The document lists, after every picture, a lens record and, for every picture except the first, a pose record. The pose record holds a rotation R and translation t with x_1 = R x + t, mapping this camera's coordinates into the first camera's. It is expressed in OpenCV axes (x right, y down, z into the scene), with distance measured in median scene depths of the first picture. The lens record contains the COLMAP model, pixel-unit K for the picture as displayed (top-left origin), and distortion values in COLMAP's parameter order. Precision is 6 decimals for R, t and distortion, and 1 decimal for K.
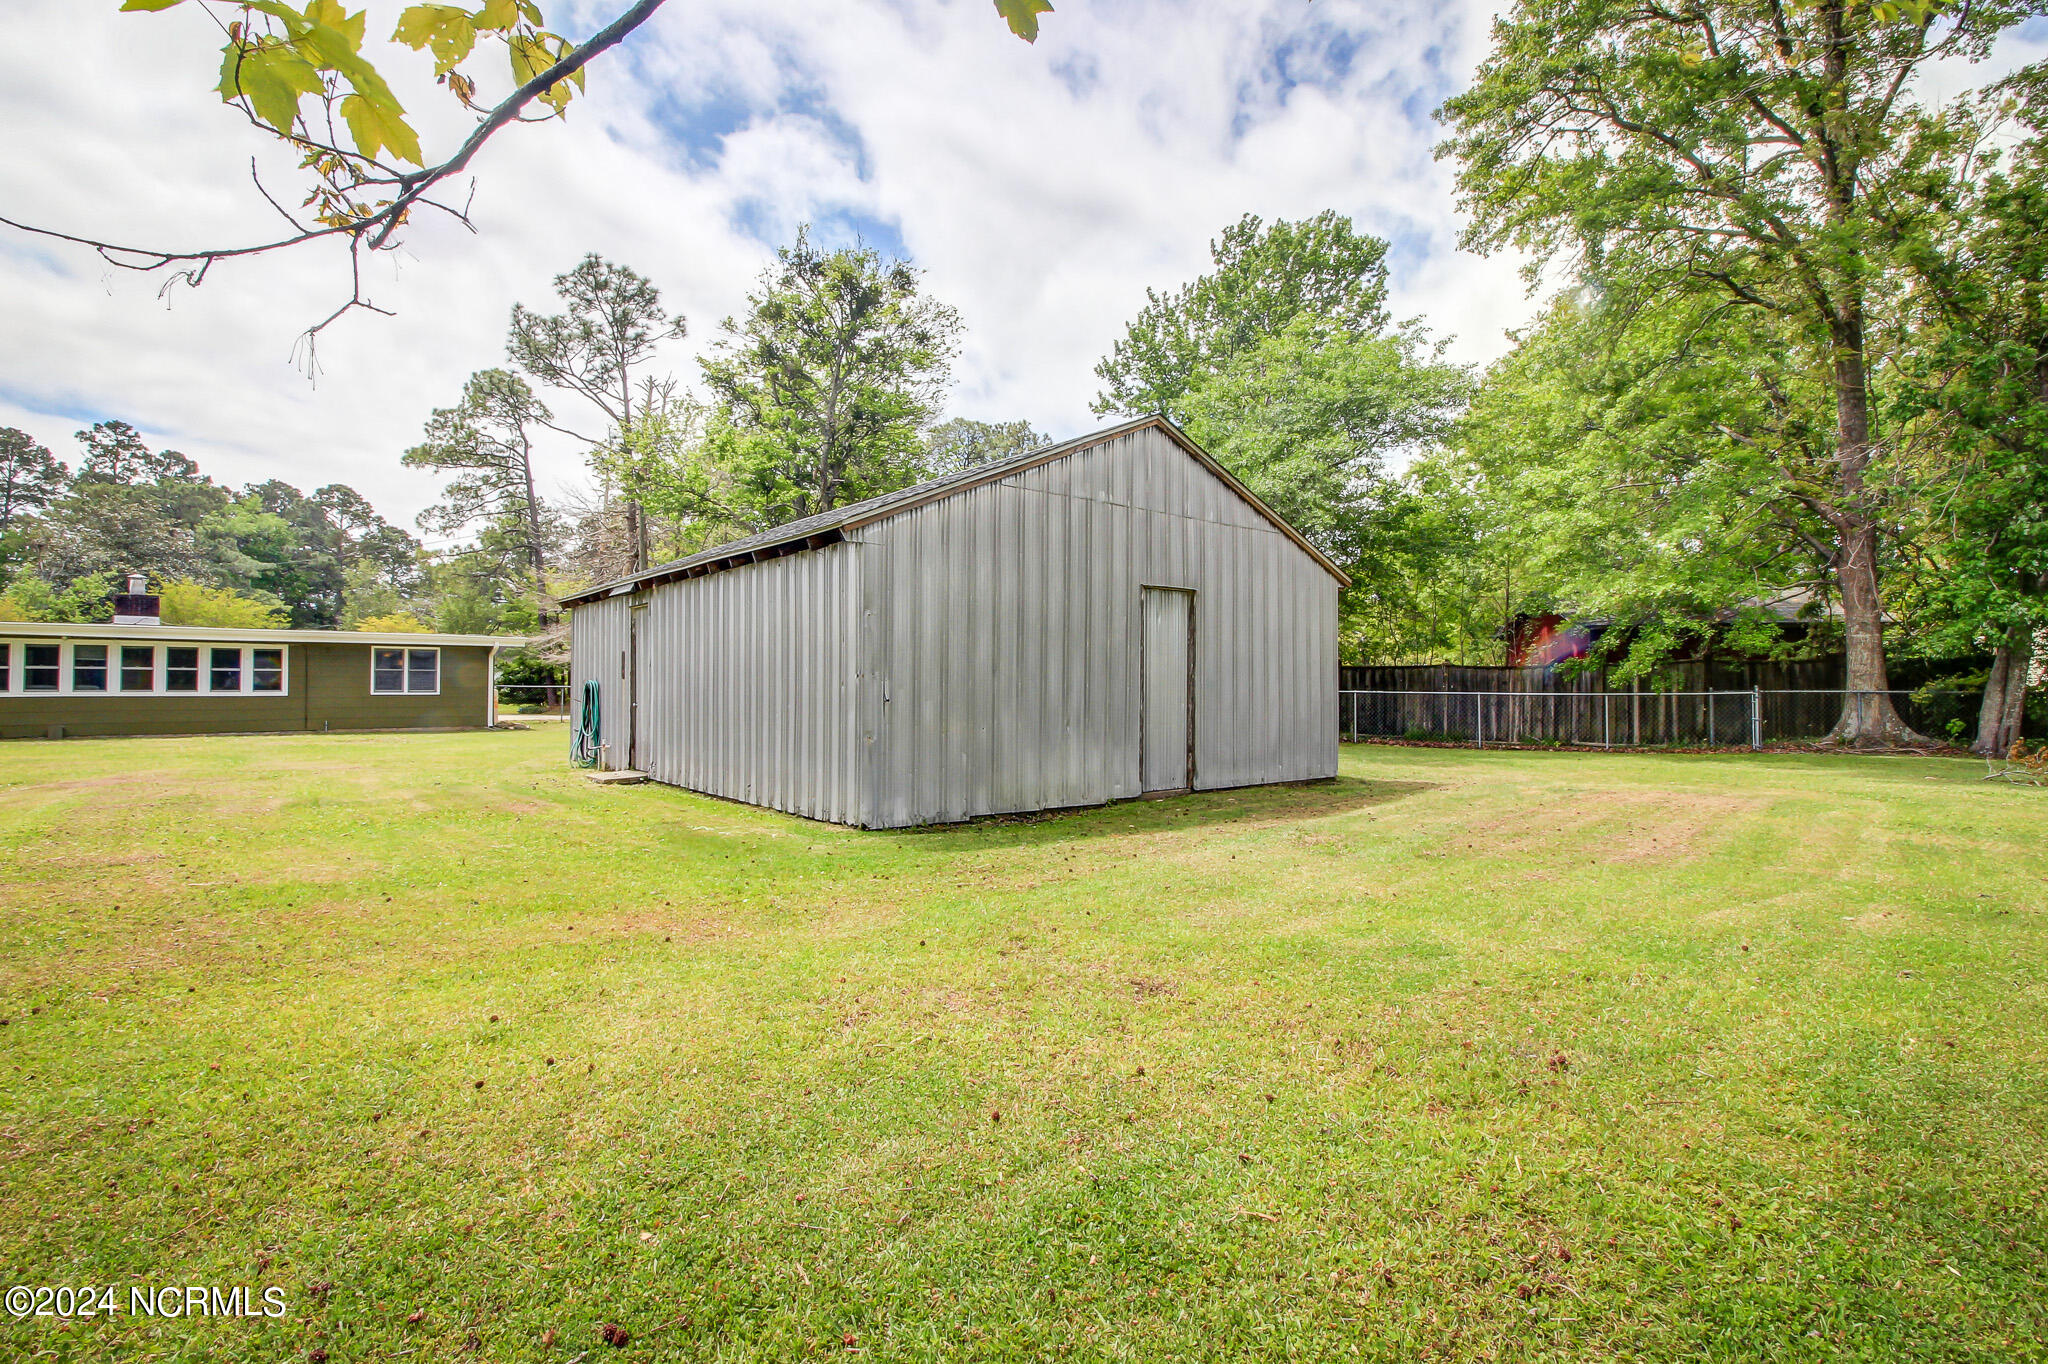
lens RADIAL K [[983.6, 0, 968.5], [0, 983.6, 652.4], [0, 0, 1]] dist [-0.000416, -0.000146]
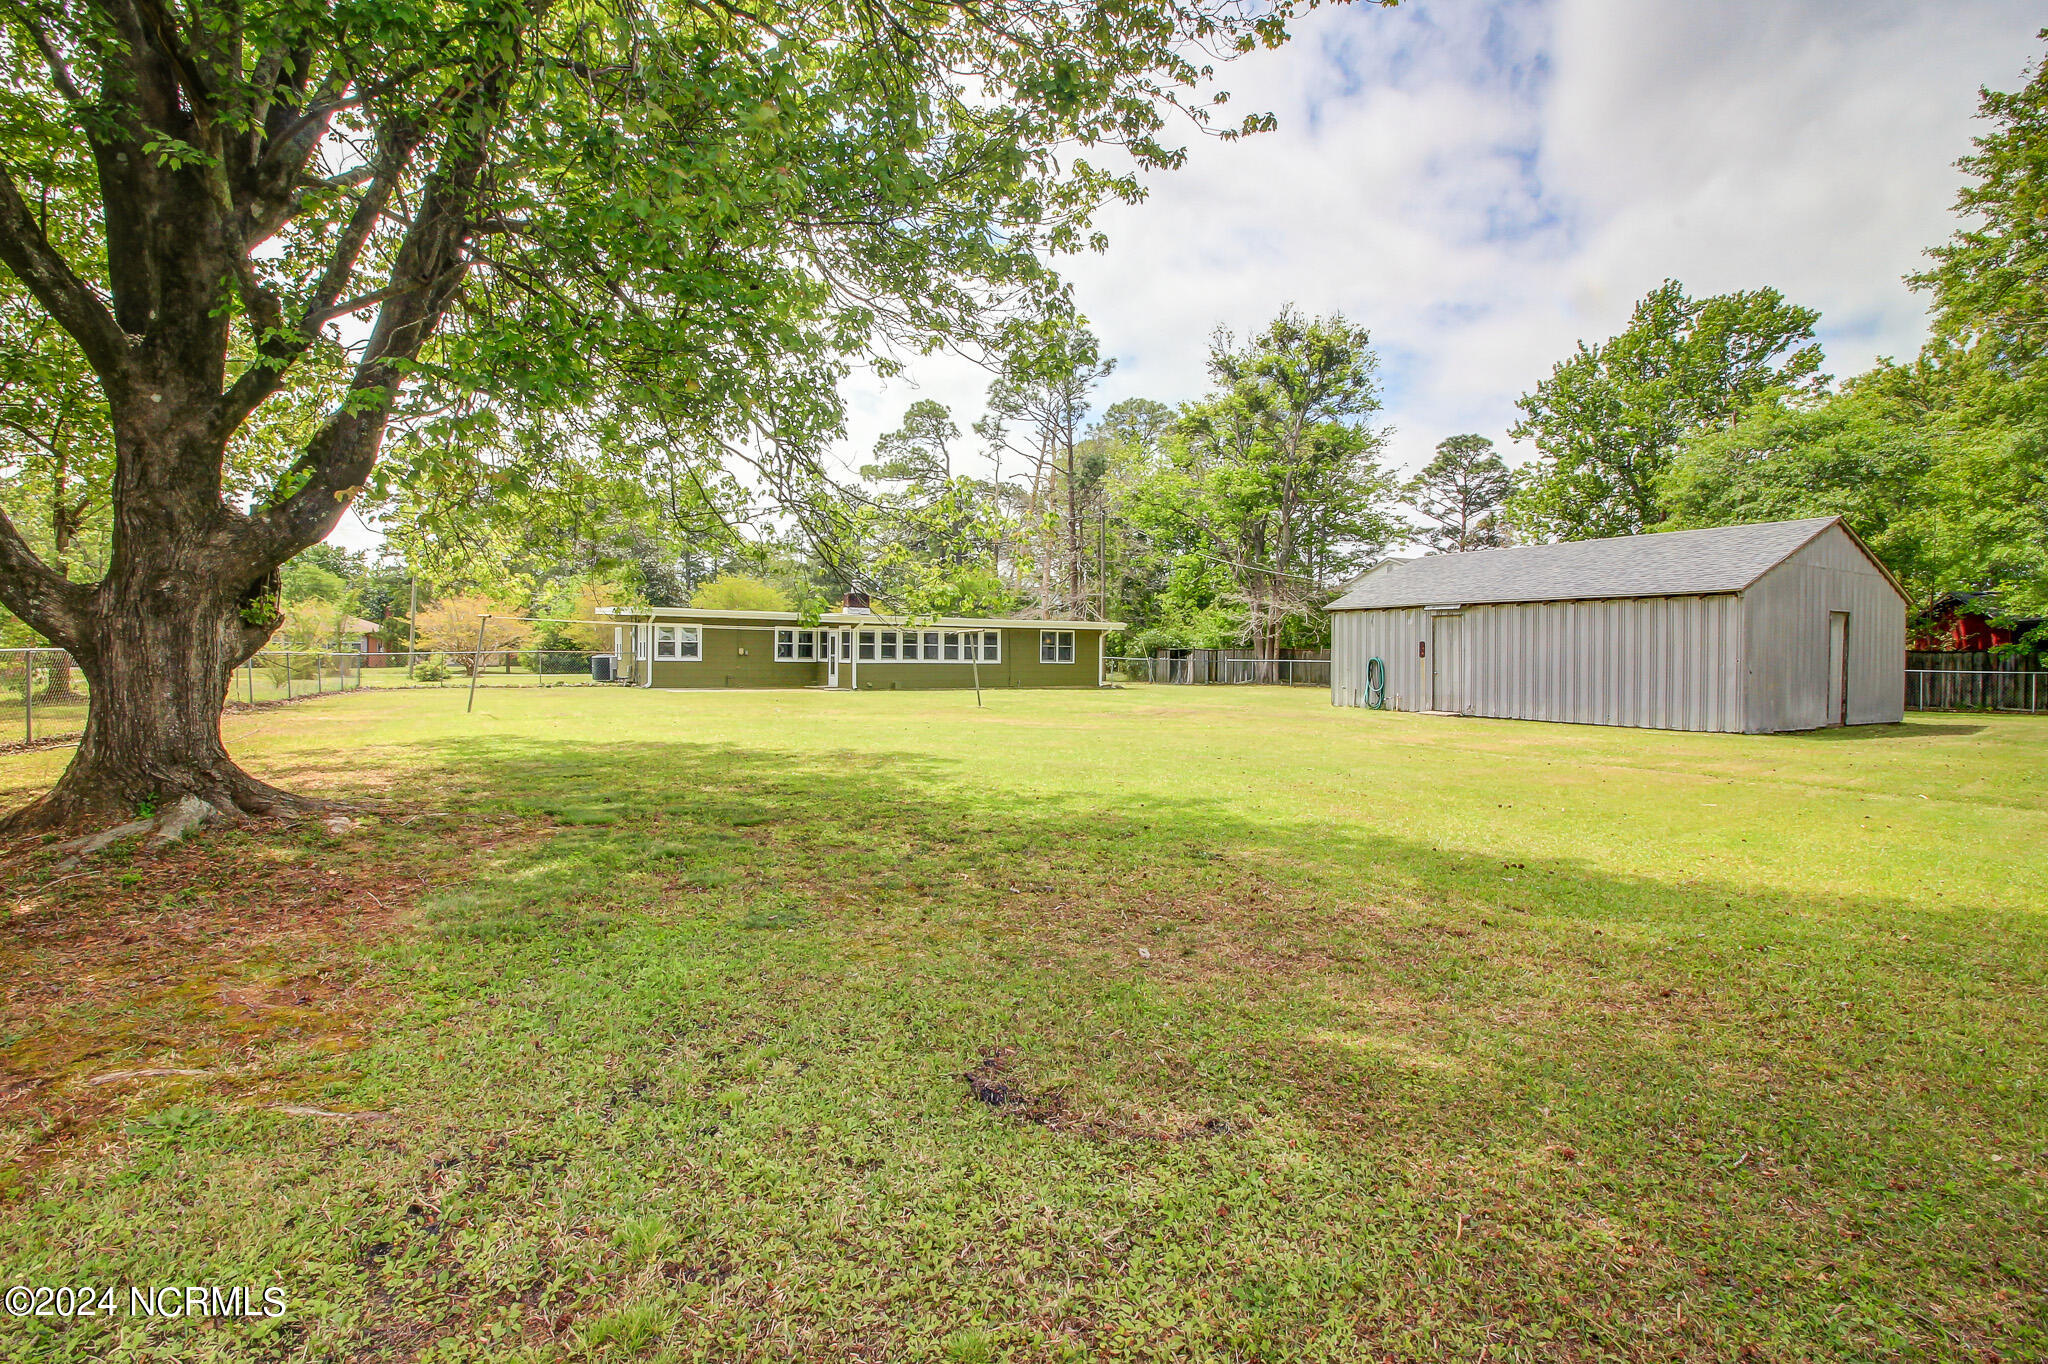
lens RADIAL K [[949.3, 0, 1024.0], [0, 949.3, 682.0], [0, 0, 1]] dist [-0.014270, -0.000351]
pose [[0.989535, 0.012722, -0.143732, -0.469974], [-0.003772, 0.998046, 0.062368, -0.018009], [0.144245, -0.061174, 0.987649, -0.421260]]
